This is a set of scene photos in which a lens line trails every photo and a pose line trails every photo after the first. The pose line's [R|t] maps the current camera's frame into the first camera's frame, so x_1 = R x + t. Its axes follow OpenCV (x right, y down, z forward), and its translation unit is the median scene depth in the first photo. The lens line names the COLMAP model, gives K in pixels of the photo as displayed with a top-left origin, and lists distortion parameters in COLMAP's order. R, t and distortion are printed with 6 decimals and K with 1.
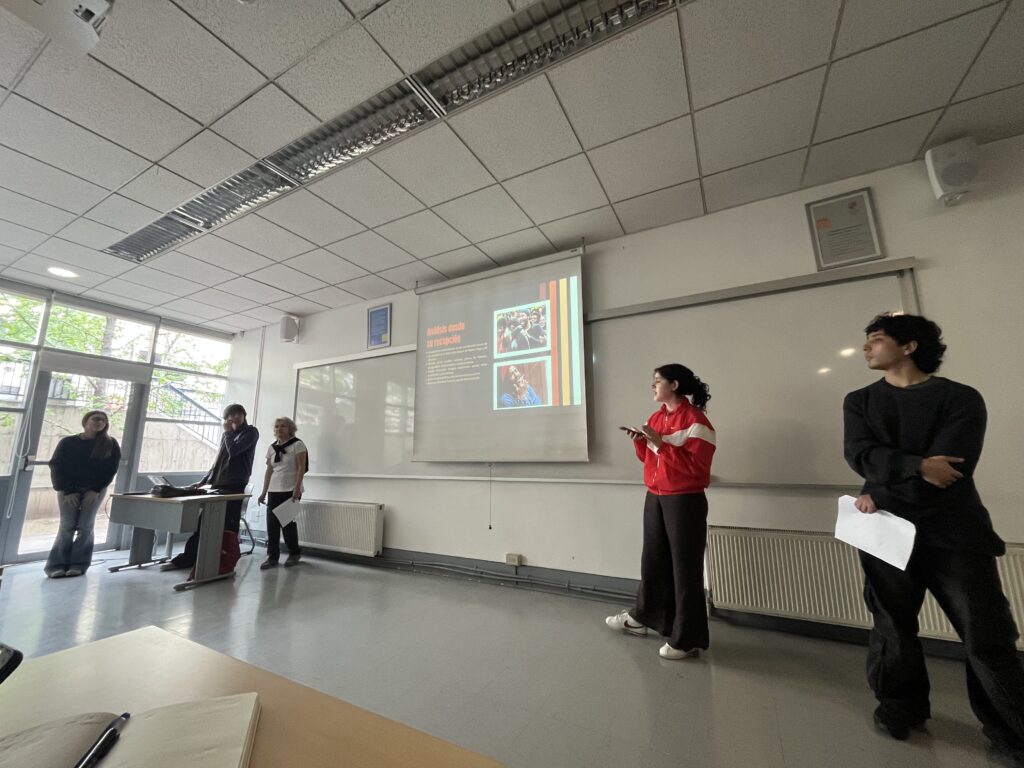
lens RADIAL K [[417.0, 0, 508.2], [0, 417.0, 384.3], [0, 0, 1]] dist [-0.003391, -0.000046]
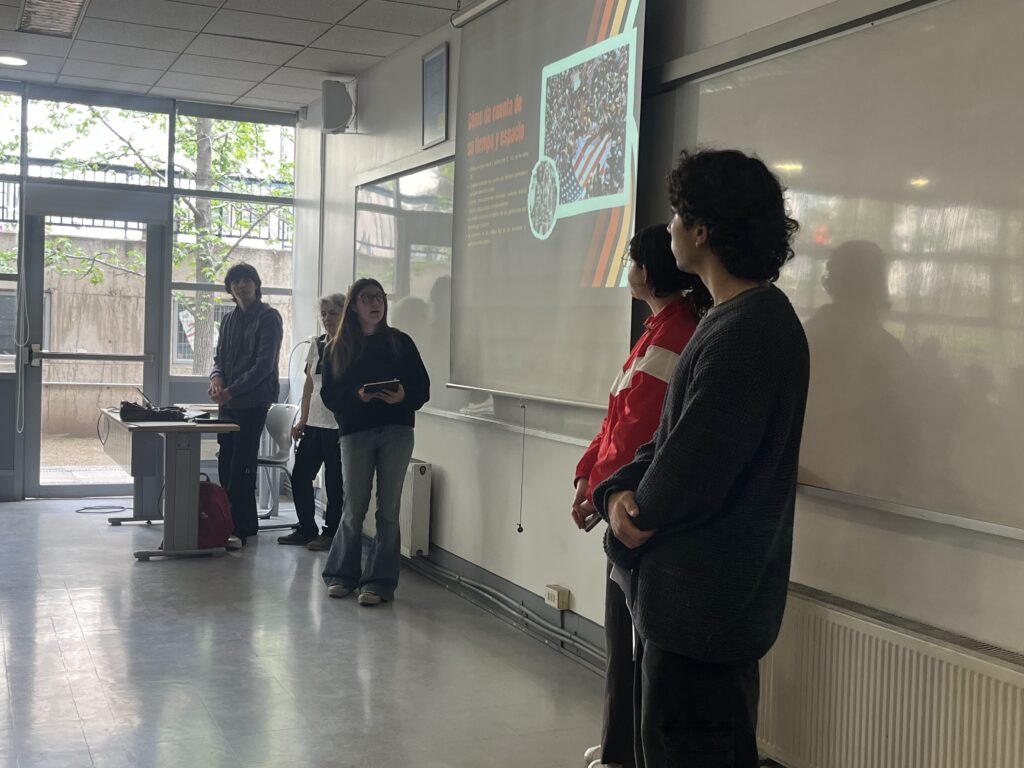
lens RADIAL K [[1226.3, 0, 512.0], [0, 1226.3, 384.0], [0, 0, 1]] dist [0.084981, -0.011508]
pose [[0.791359, 0.057127, -0.608676, 0.694968], [0.070720, 0.980386, 0.183959, -0.080070], [0.607247, -0.188624, 0.771798, -0.085515]]
